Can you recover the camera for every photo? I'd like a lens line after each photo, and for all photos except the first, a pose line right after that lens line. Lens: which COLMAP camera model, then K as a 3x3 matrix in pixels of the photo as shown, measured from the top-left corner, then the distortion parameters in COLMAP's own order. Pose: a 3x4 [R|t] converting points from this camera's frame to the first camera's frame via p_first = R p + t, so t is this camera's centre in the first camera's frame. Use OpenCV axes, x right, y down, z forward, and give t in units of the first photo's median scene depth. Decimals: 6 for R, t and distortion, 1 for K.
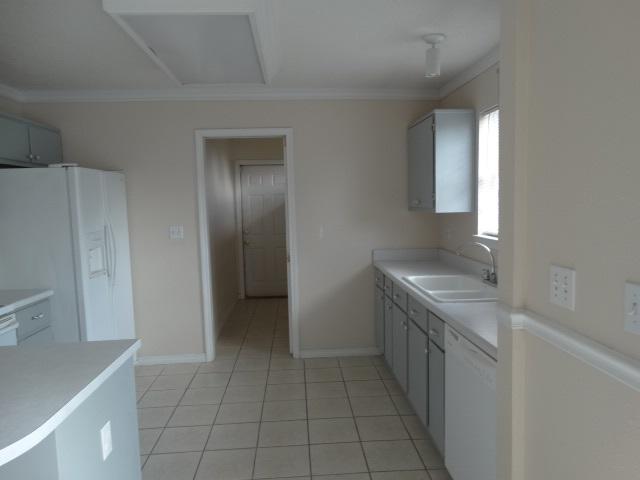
lens RADIAL K [[488.2, 0, 320.0], [0, 488.2, 240.0], [0, 0, 1]] dist [0.025003, -0.000515]
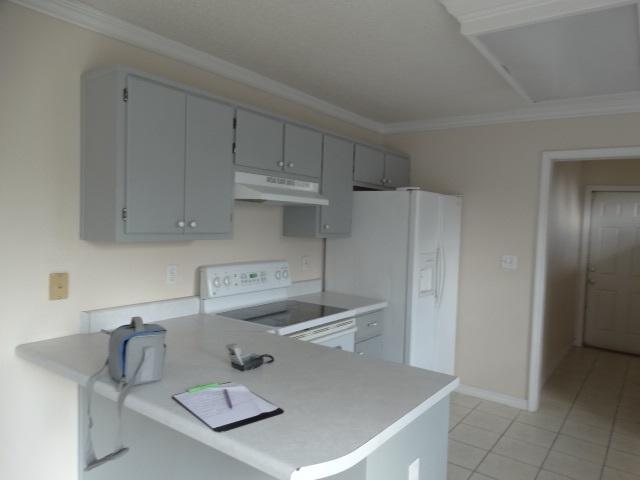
lens RADIAL K [[455.6, 0, 320.0], [0, 455.6, 240.0], [0, 0, 1]] dist [-0.007454, -0.006297]
pose [[0.779720, 0.086826, -0.620079, -0.041802], [-0.108762, 0.994065, 0.002430, -0.020985], [0.616610, 0.065546, 0.784535, 0.100471]]
